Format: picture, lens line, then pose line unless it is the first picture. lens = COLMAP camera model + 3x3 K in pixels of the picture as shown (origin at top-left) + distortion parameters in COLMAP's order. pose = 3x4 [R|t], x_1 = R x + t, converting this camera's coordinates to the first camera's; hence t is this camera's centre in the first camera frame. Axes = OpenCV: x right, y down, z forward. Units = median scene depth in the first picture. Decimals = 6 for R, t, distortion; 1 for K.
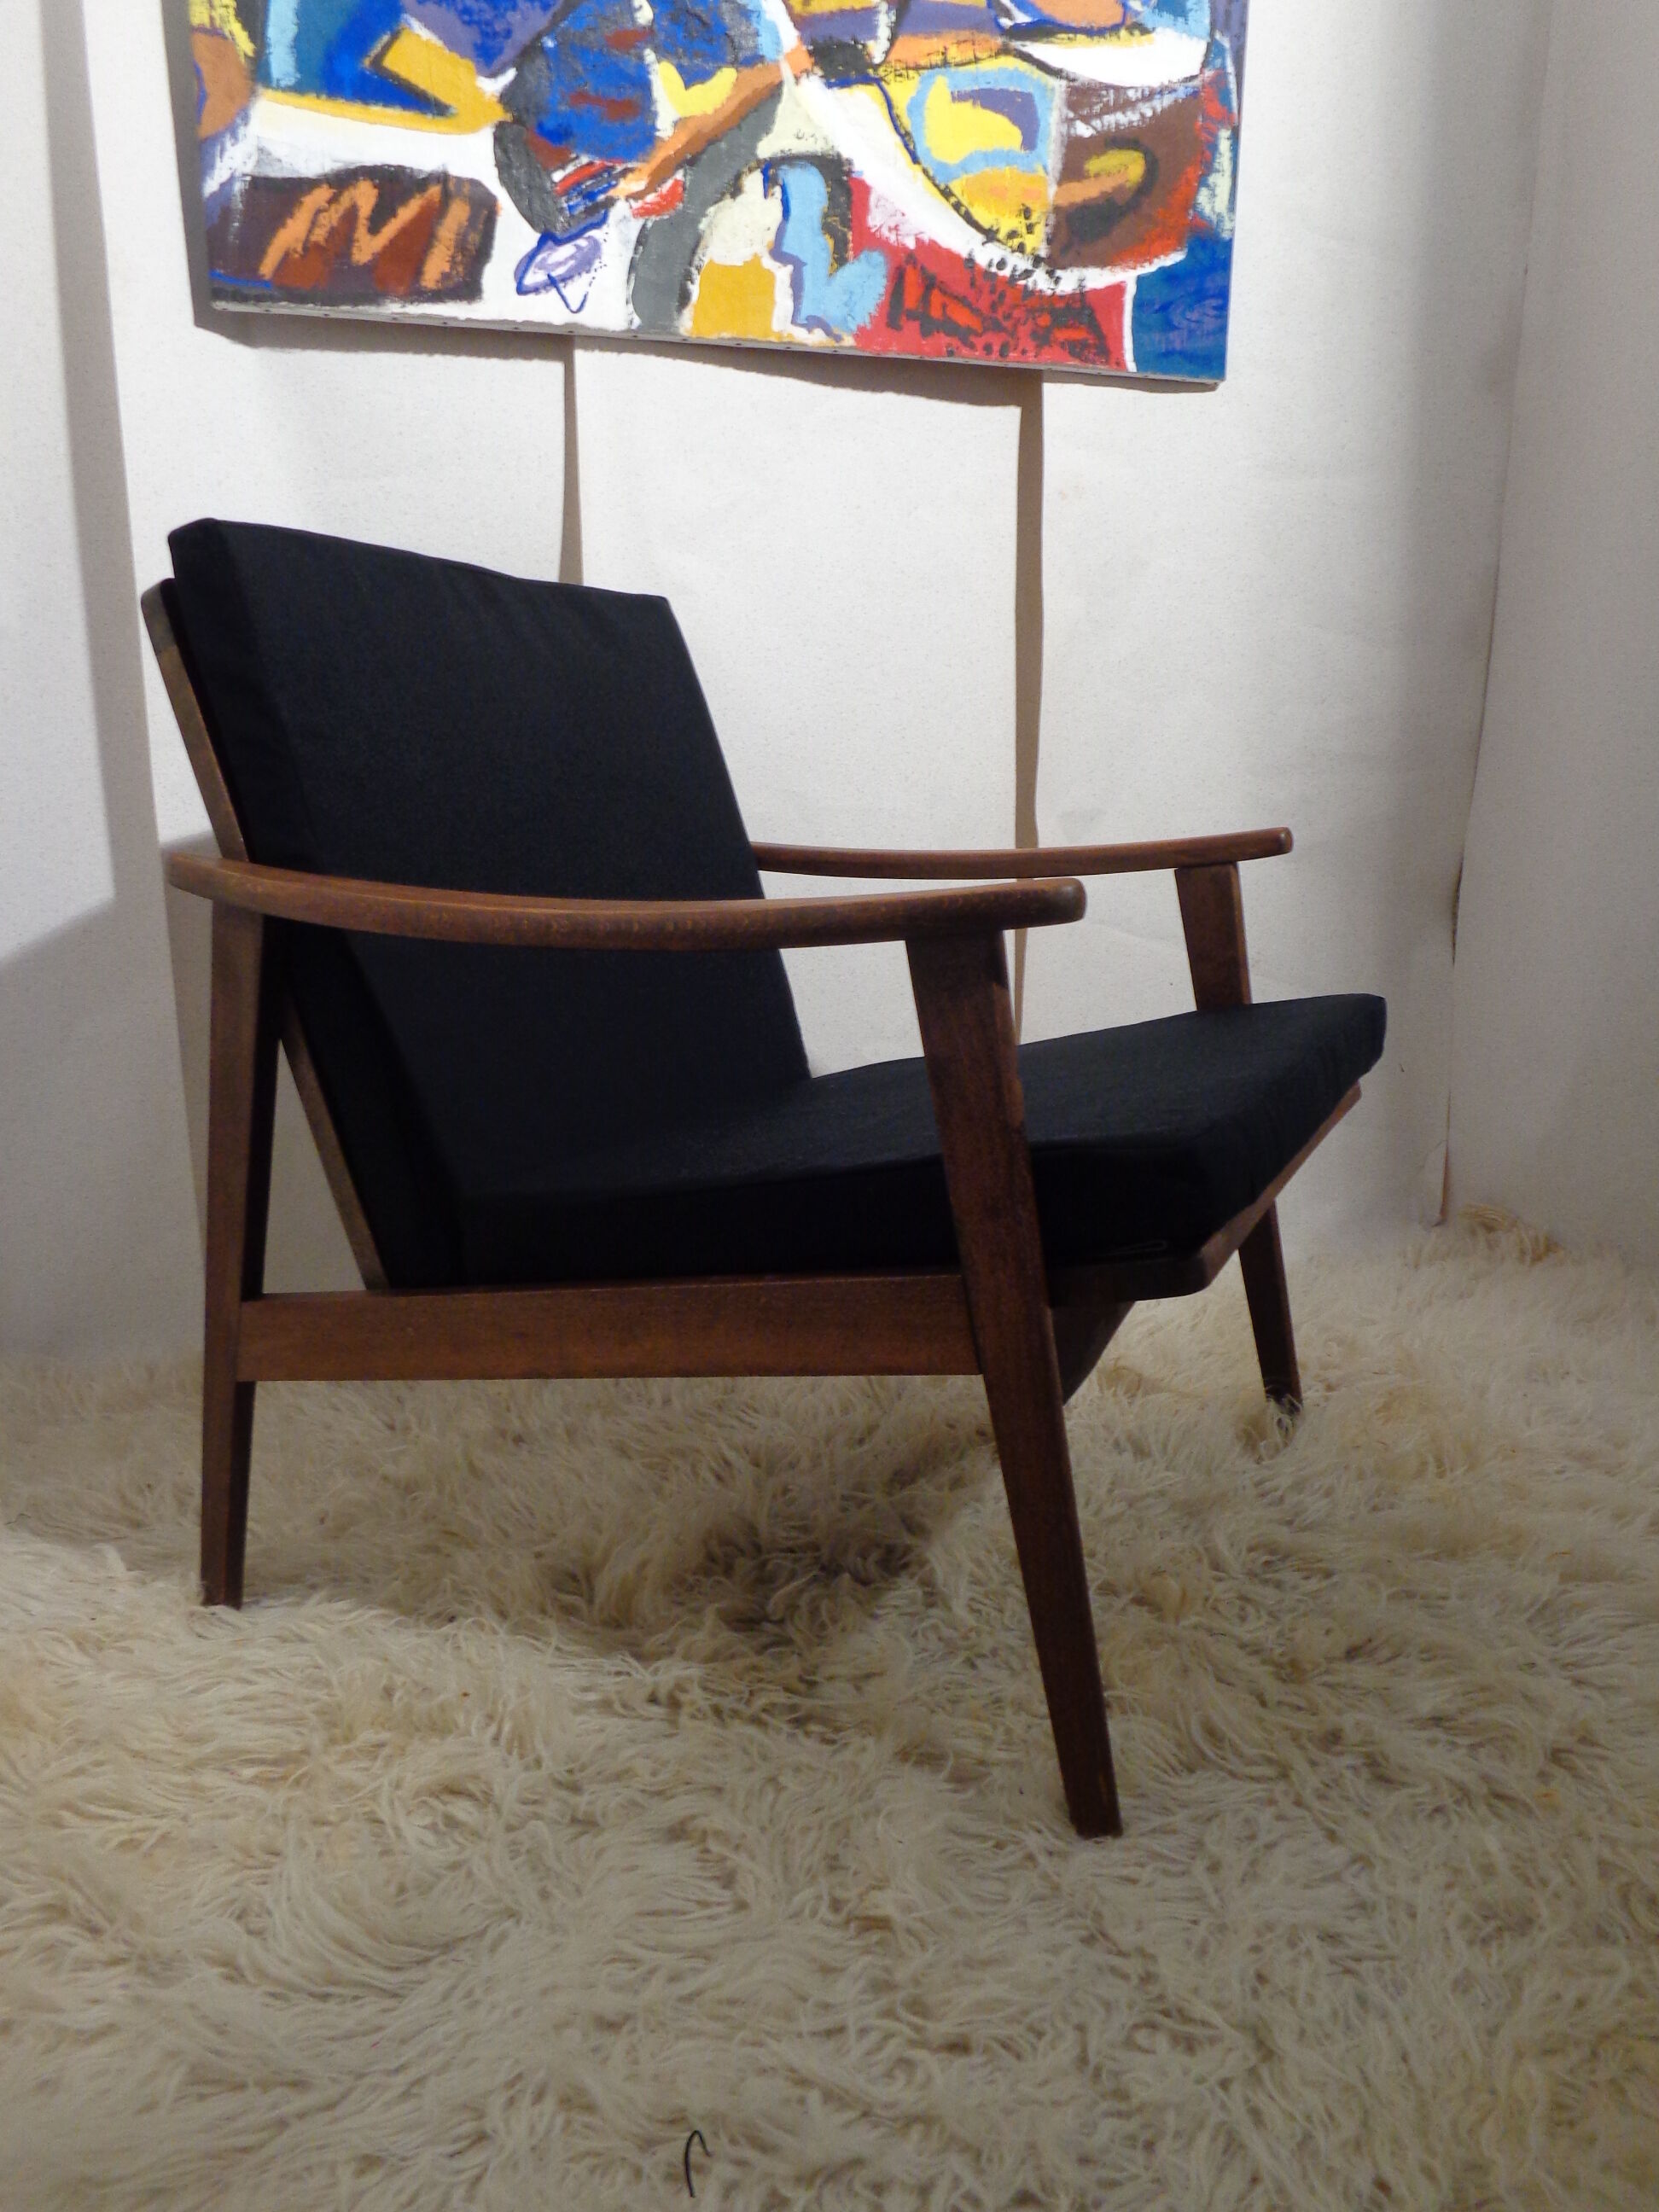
lens RADIAL K [[1661.0, 0, 818.9], [0, 1661.0, 1100.5], [0, 0, 1]] dist [-0.003917, 0.009352]
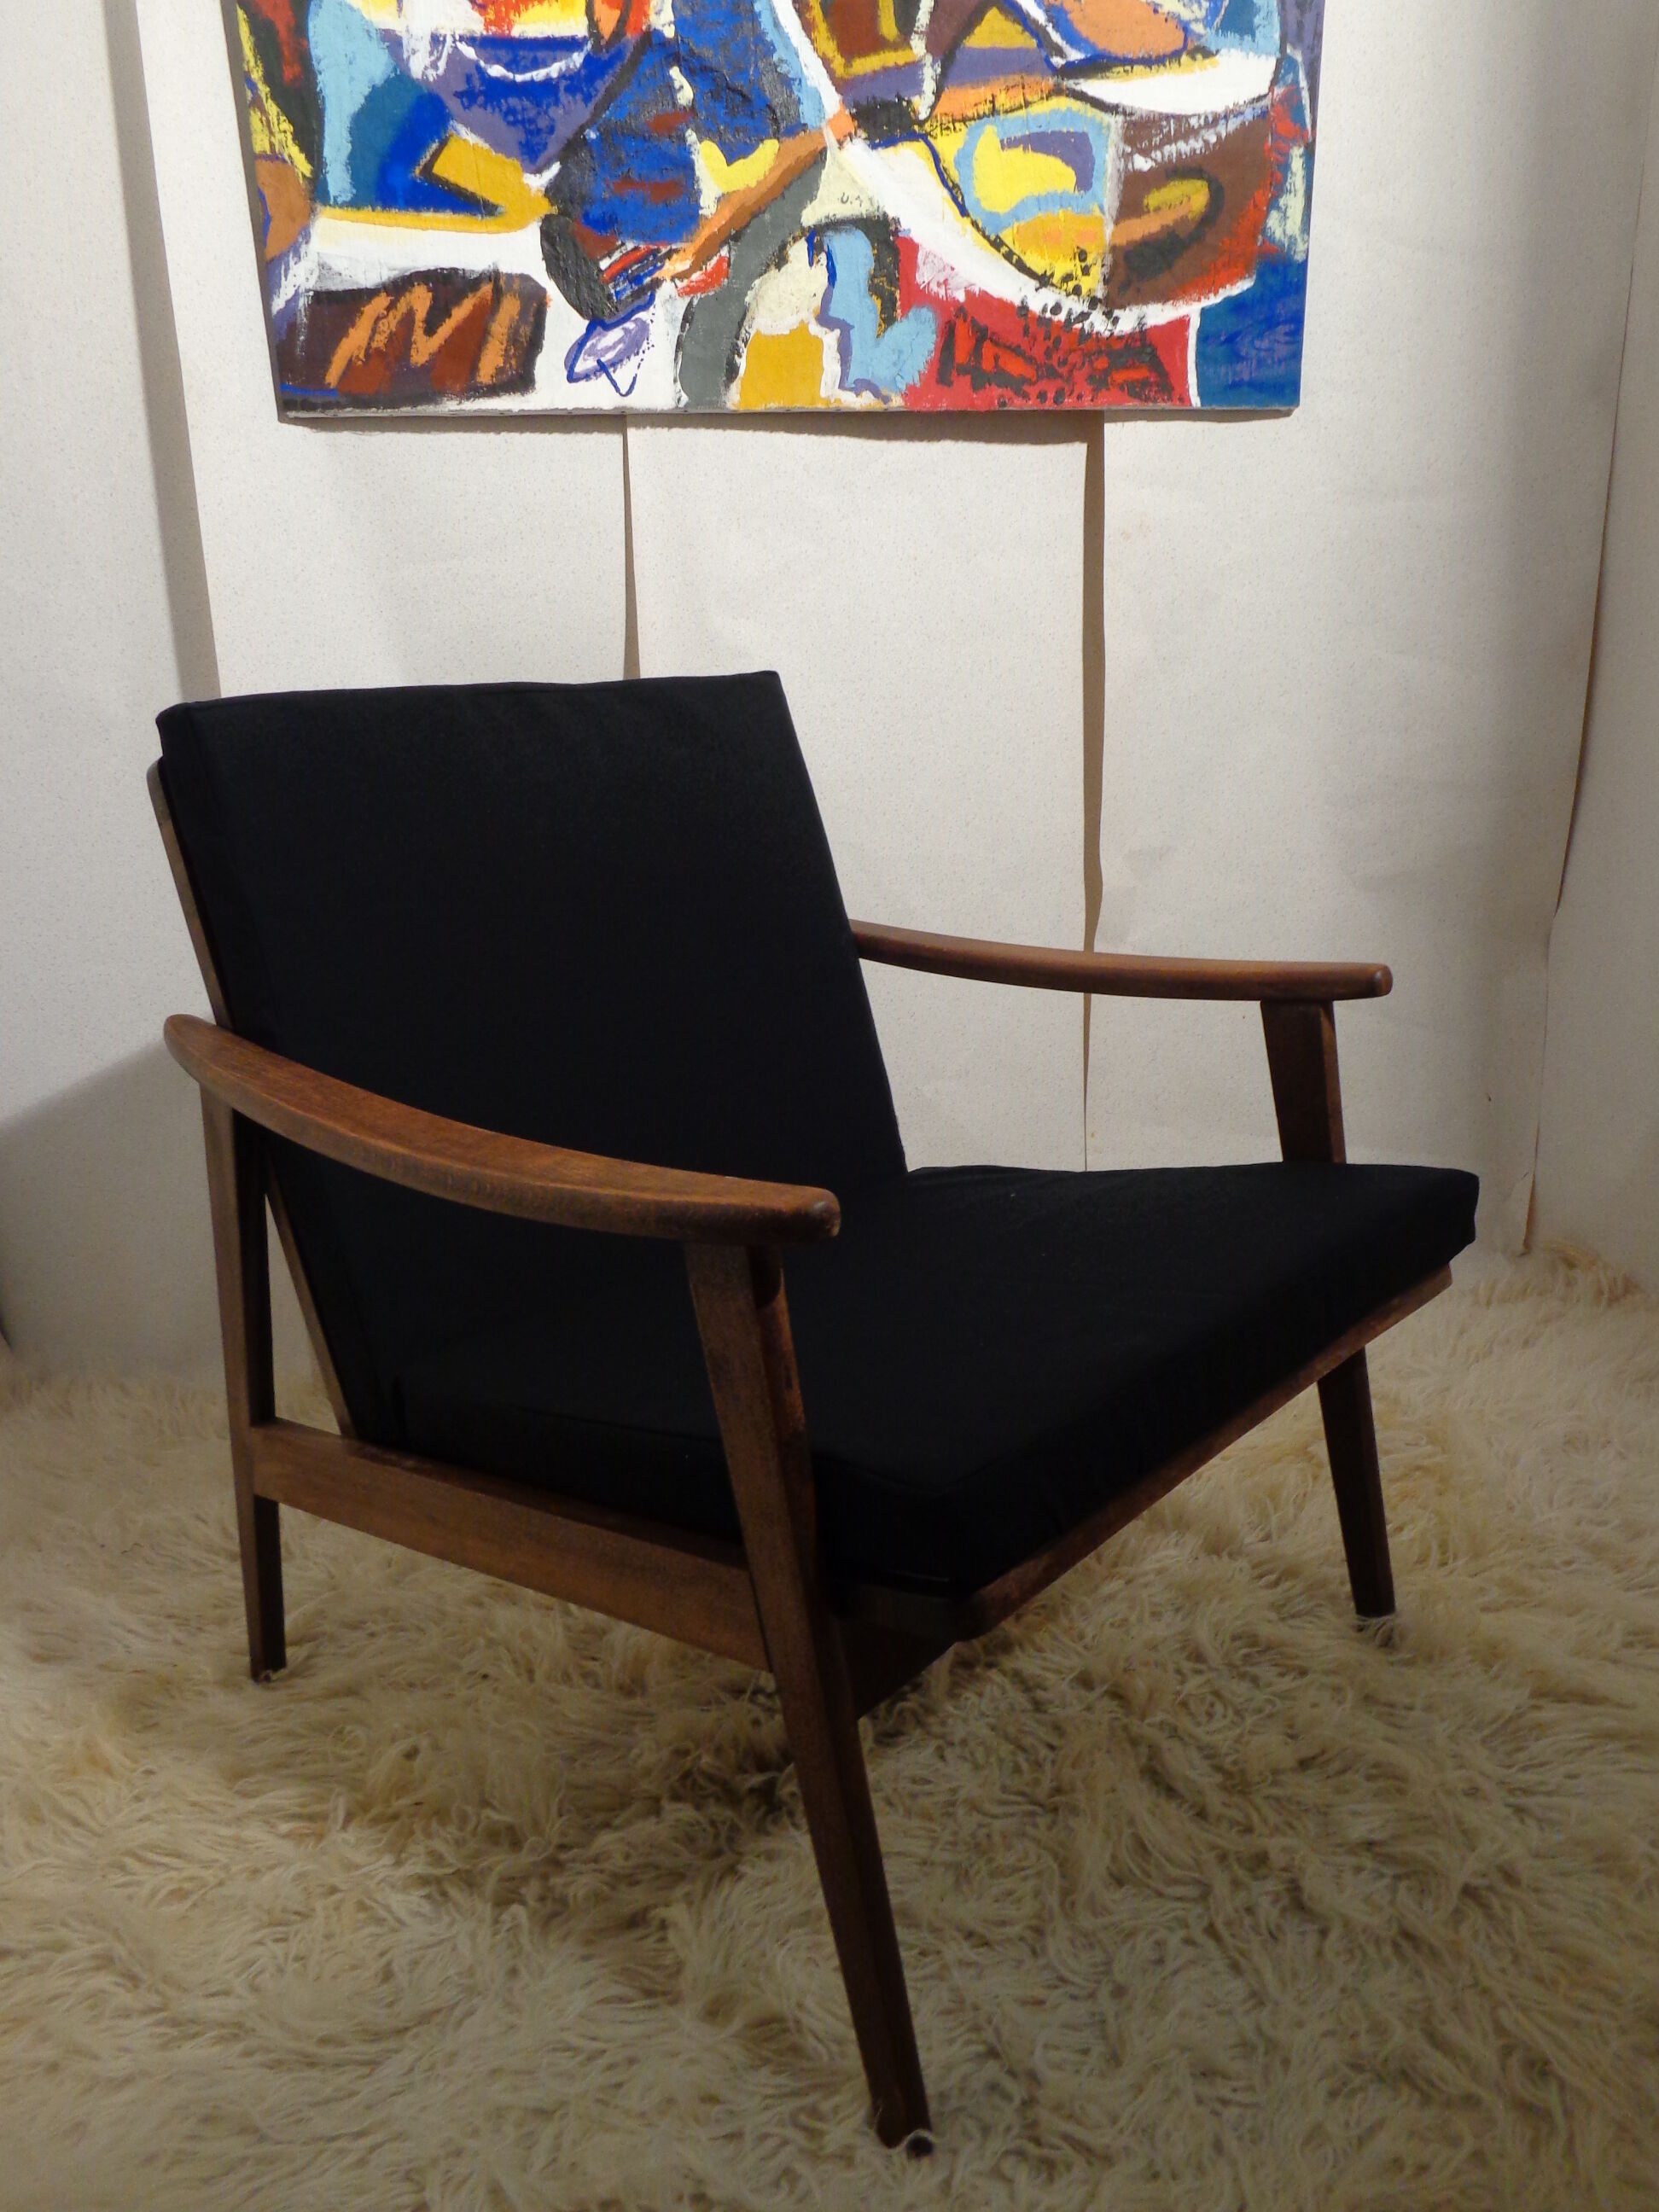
lens RADIAL K [[1649.8, 0, 810.9], [0, 1649.8, 1103.2], [0, 0, 1]] dist [-0.003945, 0.001533]
pose [[0.991583, 0.004756, -0.129383, 0.104682], [0.004287, 0.997571, 0.069525, -0.111457], [0.129400, -0.069494, 0.989154, -0.025951]]
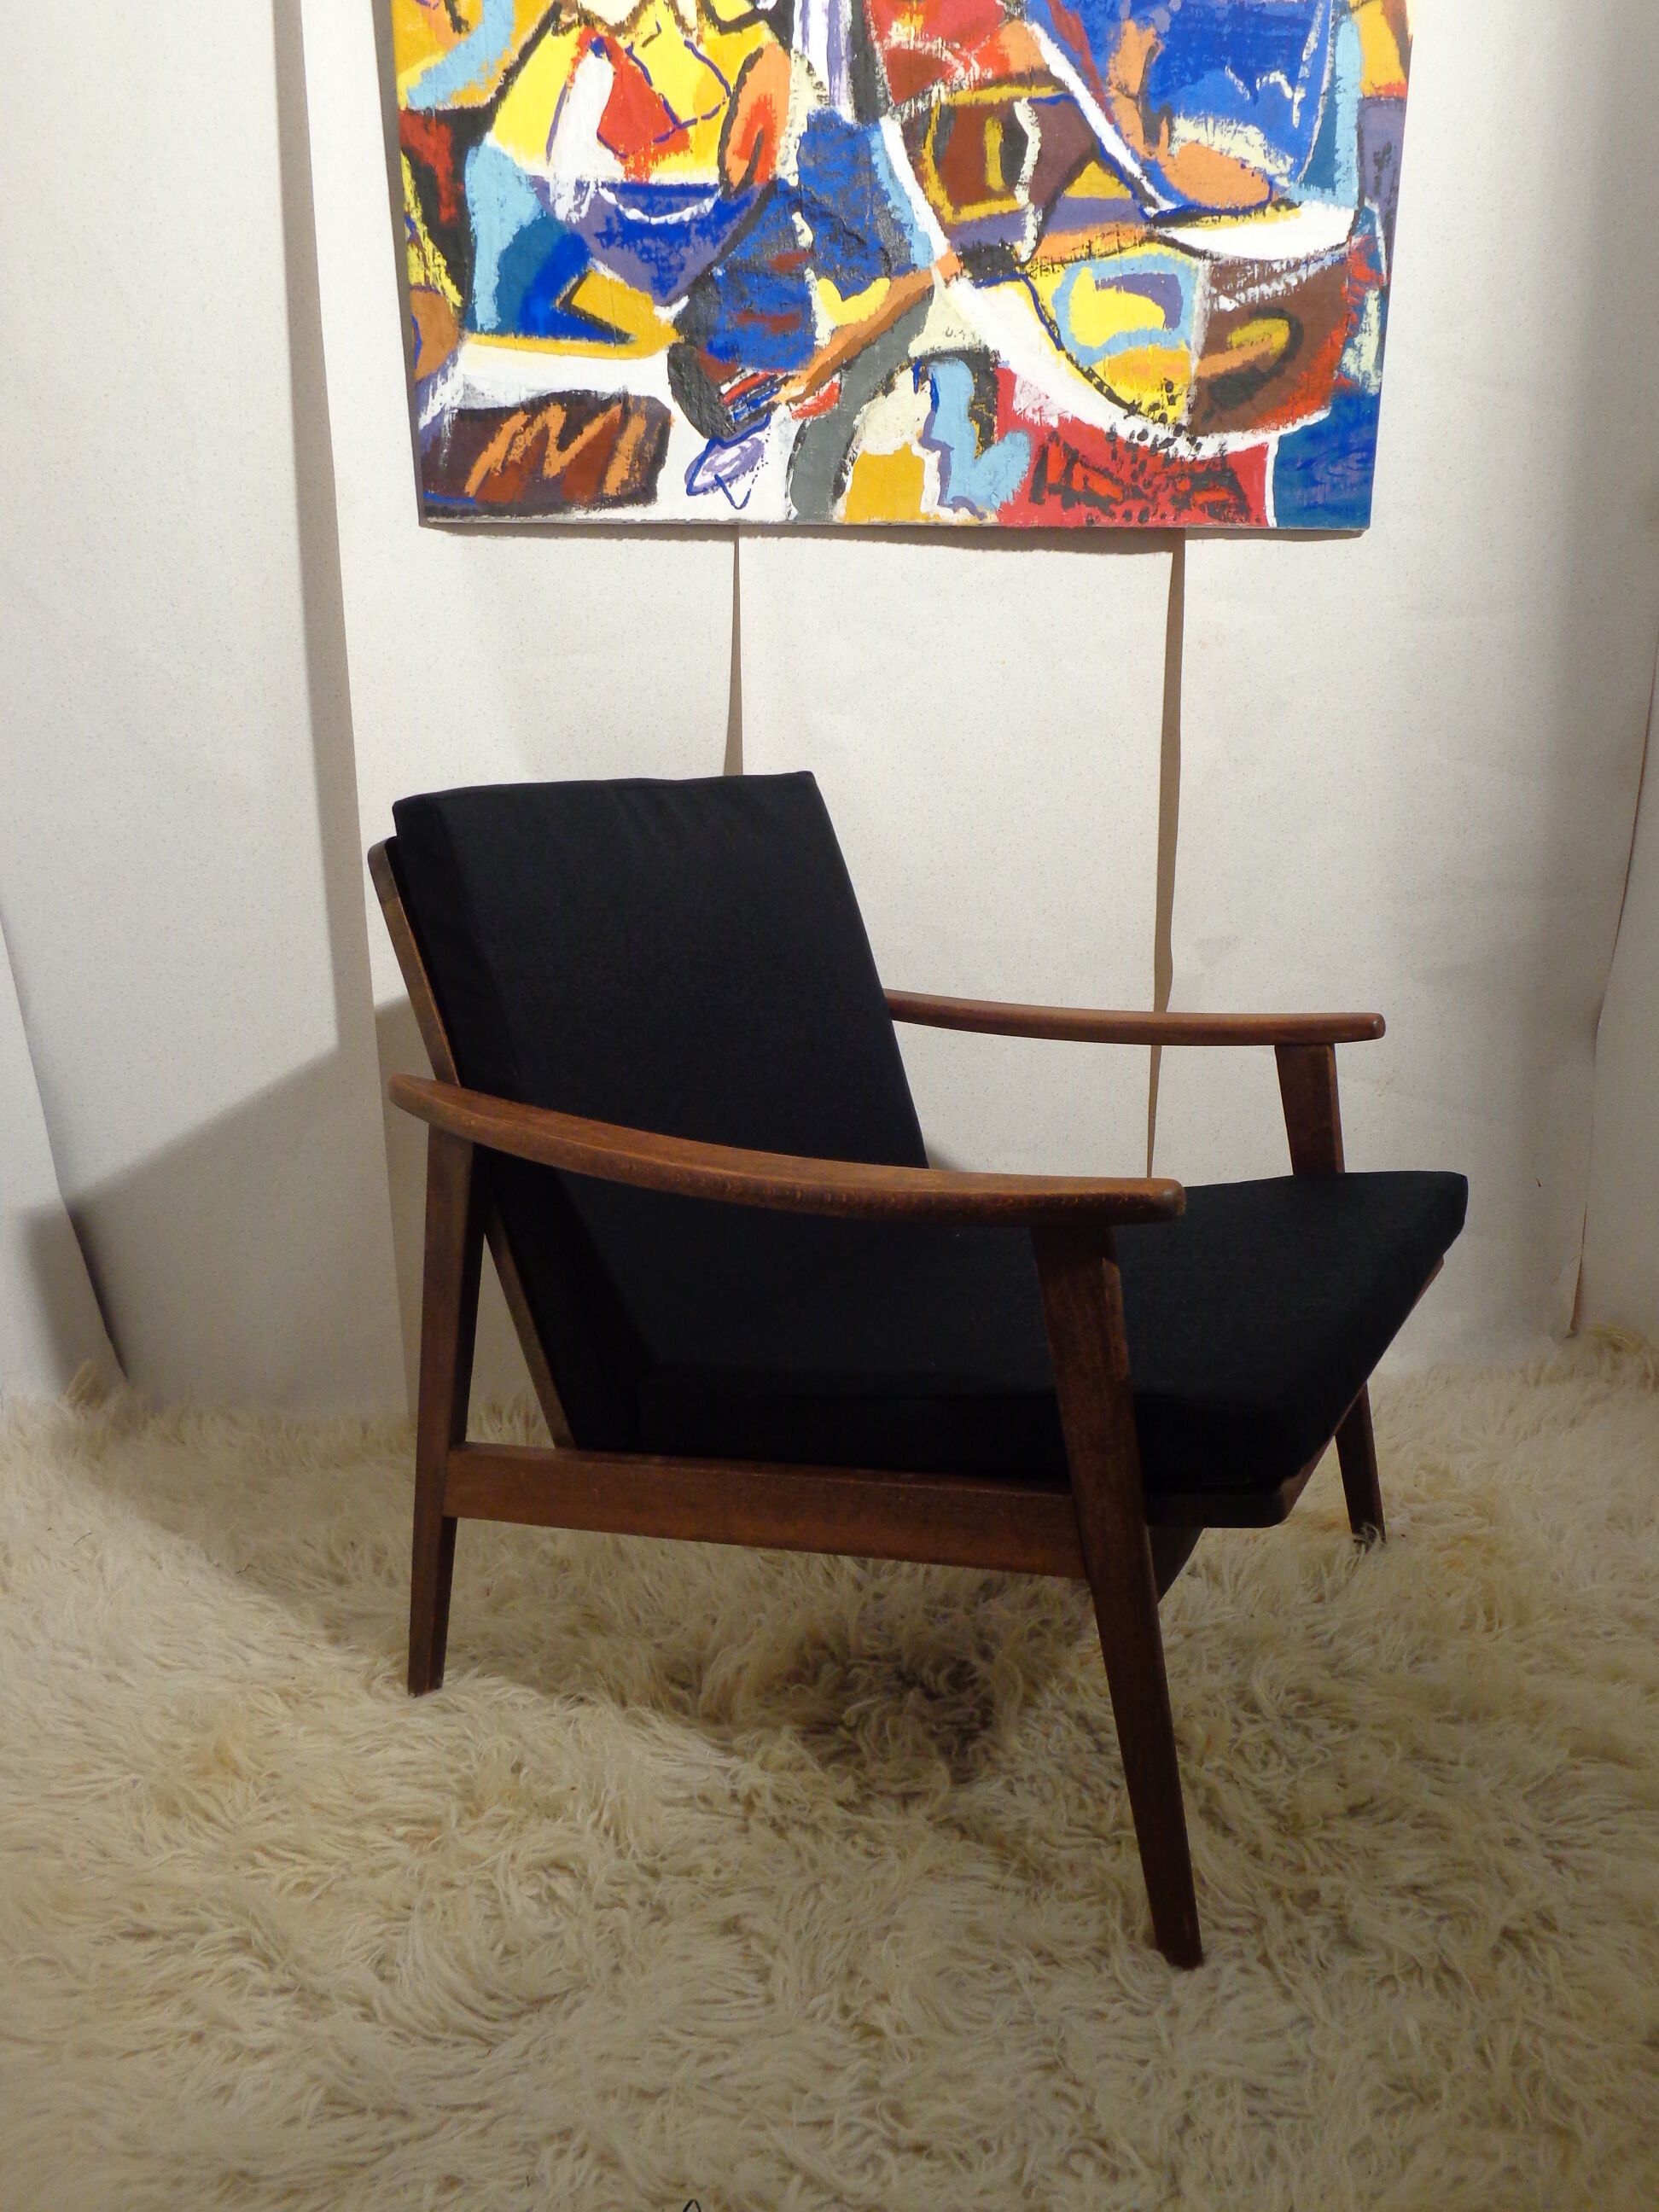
lens RADIAL K [[1649.8, 0, 810.9], [0, 1649.8, 1103.2], [0, 0, 1]] dist [-0.003945, 0.001533]
pose [[0.987289, 0.030376, -0.156006, 0.086511], [-0.025004, 0.999029, 0.036284, -0.123054], [0.156957, -0.031922, 0.987089, -0.093484]]
